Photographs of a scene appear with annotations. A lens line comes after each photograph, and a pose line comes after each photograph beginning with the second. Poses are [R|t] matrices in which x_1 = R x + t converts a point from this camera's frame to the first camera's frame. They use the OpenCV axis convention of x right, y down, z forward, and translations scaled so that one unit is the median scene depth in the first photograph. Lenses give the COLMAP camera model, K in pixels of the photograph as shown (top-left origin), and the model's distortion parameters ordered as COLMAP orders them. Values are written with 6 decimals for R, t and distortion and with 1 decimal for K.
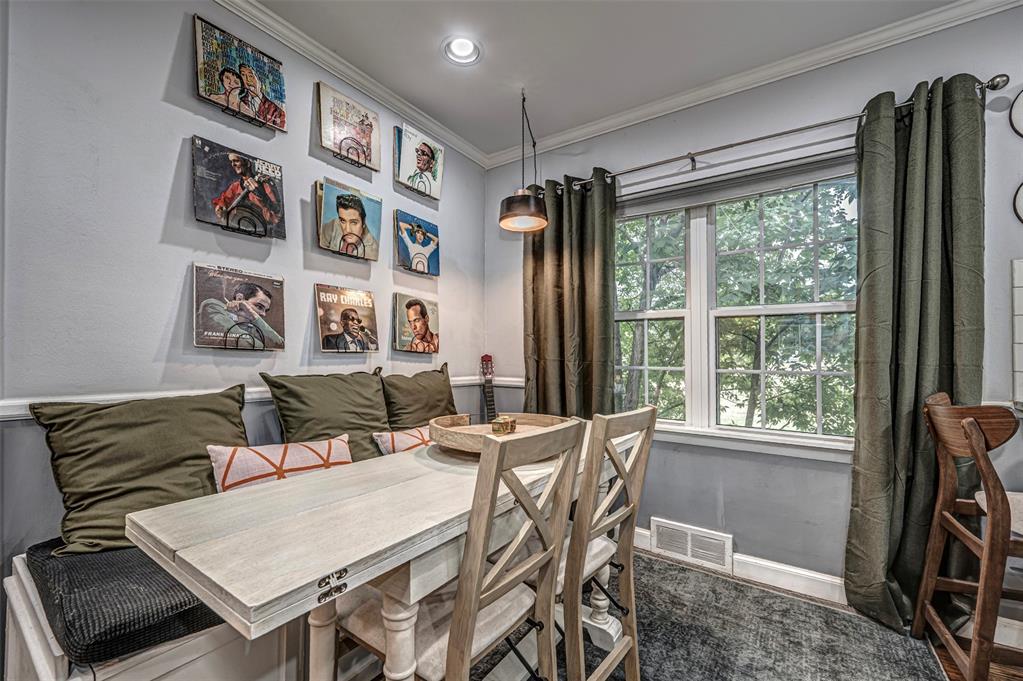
lens RADIAL K [[417.3, 0, 511.8], [0, 417.3, 349.0], [0, 0, 1]] dist [0.001448, -0.000132]
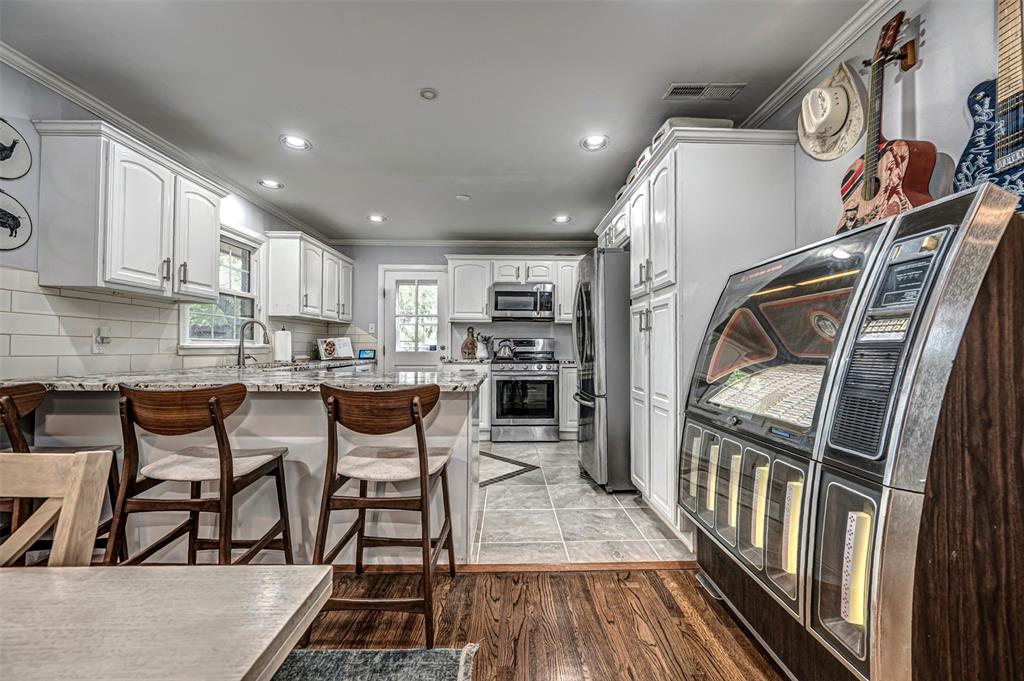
lens RADIAL K [[407.6, 0, 510.7], [0, 407.6, 341.6], [0, 0, 1]] dist [0.000319, 0.000060]
pose [[-0.567370, 0.000662, 0.823463, -0.451907], [-0.026462, 0.999469, -0.019036, -0.006501], [-0.823037, -0.032591, -0.567051, 0.298196]]
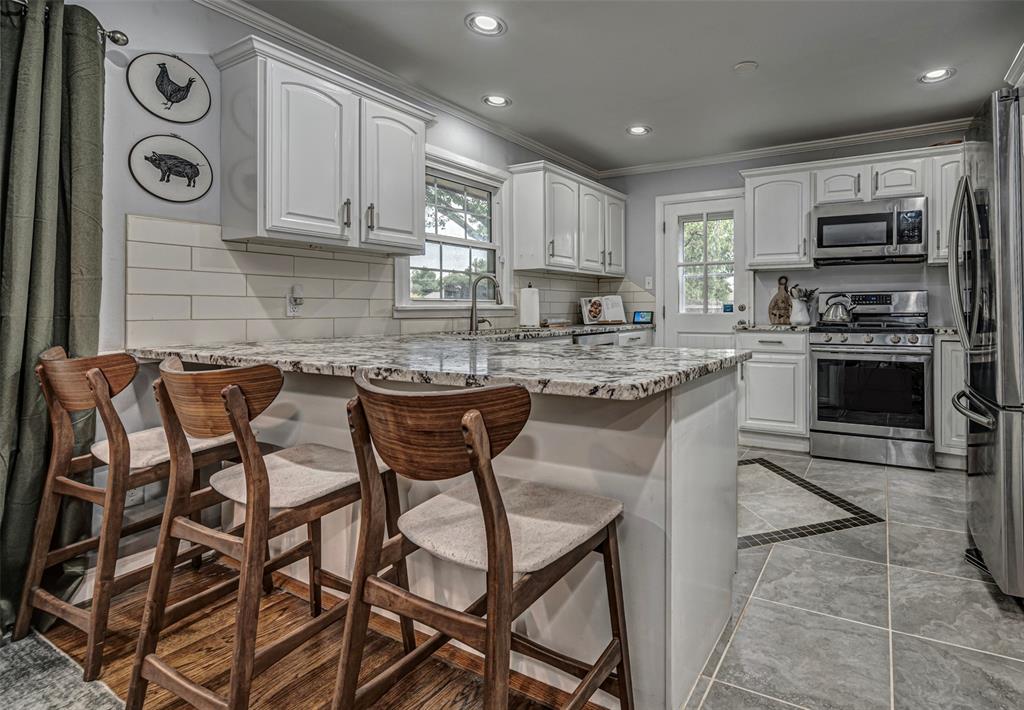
lens RADIAL K [[497.5, 0, 637.5], [0, 497.5, 308.3], [0, 0, 1]] dist [-0.000889, -0.000624]
pose [[-0.134535, -0.007200, 0.990883, -0.163470], [-0.018478, 0.999818, 0.004756, -0.005681], [-0.990737, -0.017670, -0.134643, -0.079827]]
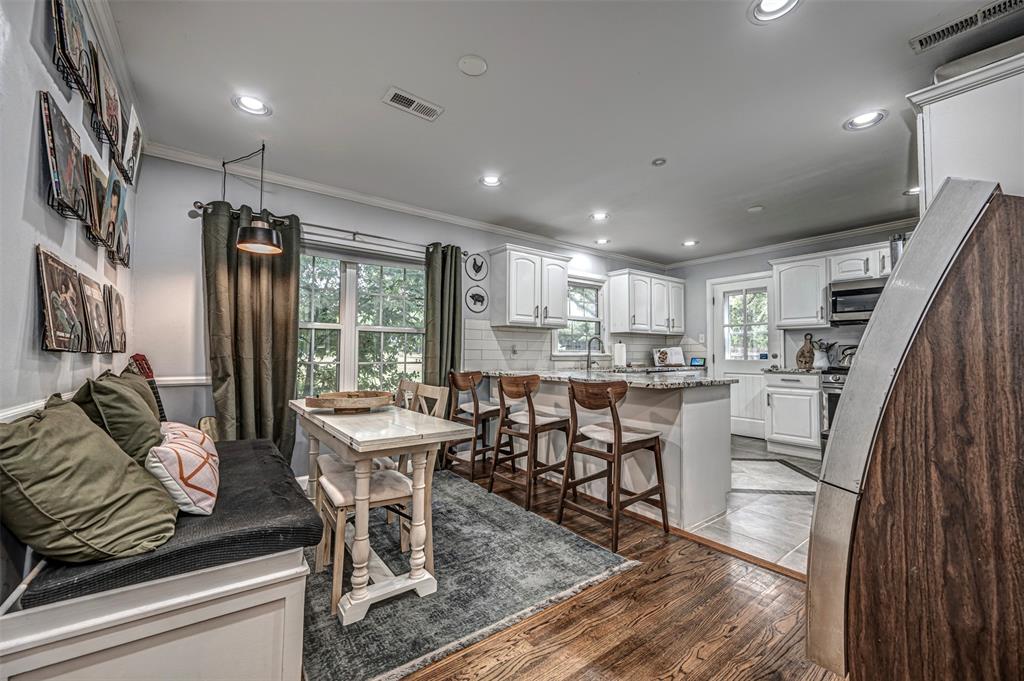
lens RADIAL K [[400.9, 0, 512.0], [0, 400.9, 340.5], [0, 0, 1]] dist [0.000082, -0.000124]
pose [[0.325064, 0.025162, 0.945357, -0.919080], [-0.019856, 0.999607, -0.019778, -0.021136], [-0.945483, -0.012342, 0.325436, -0.108531]]
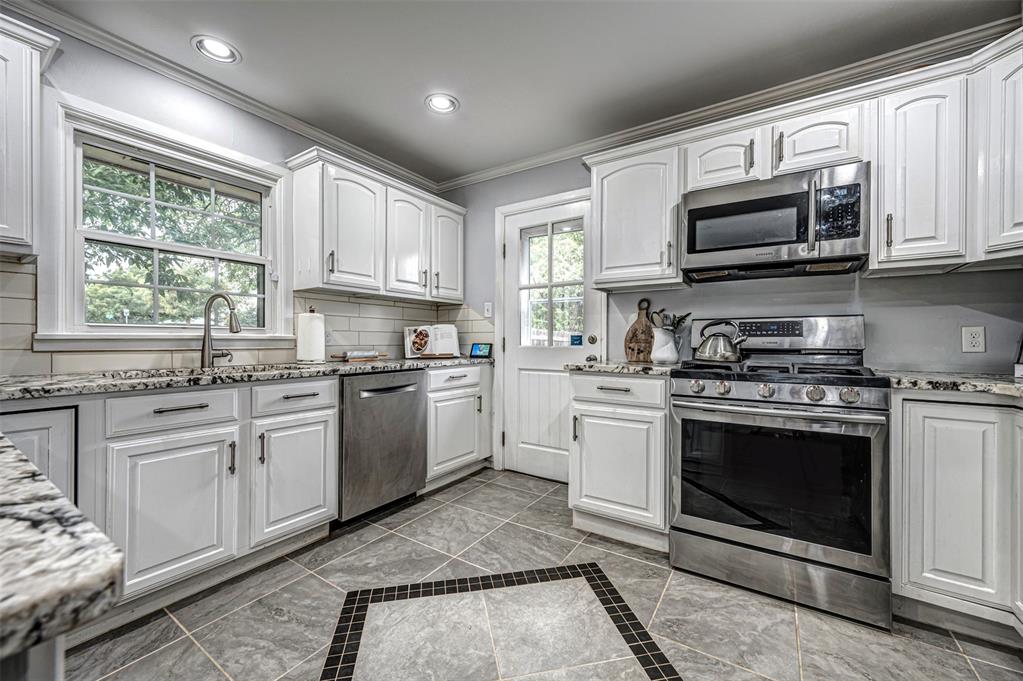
lens RADIAL K [[400.6, 0, 511.5], [0, 400.6, 340.5], [0, 0, 1]] dist [0.000082, -0.000124]
pose [[-0.010798, -0.009160, 0.999900, 0.579202], [-0.024166, 0.999668, 0.008897, -0.008767], [-0.999650, -0.024067, -0.011016, -0.545921]]
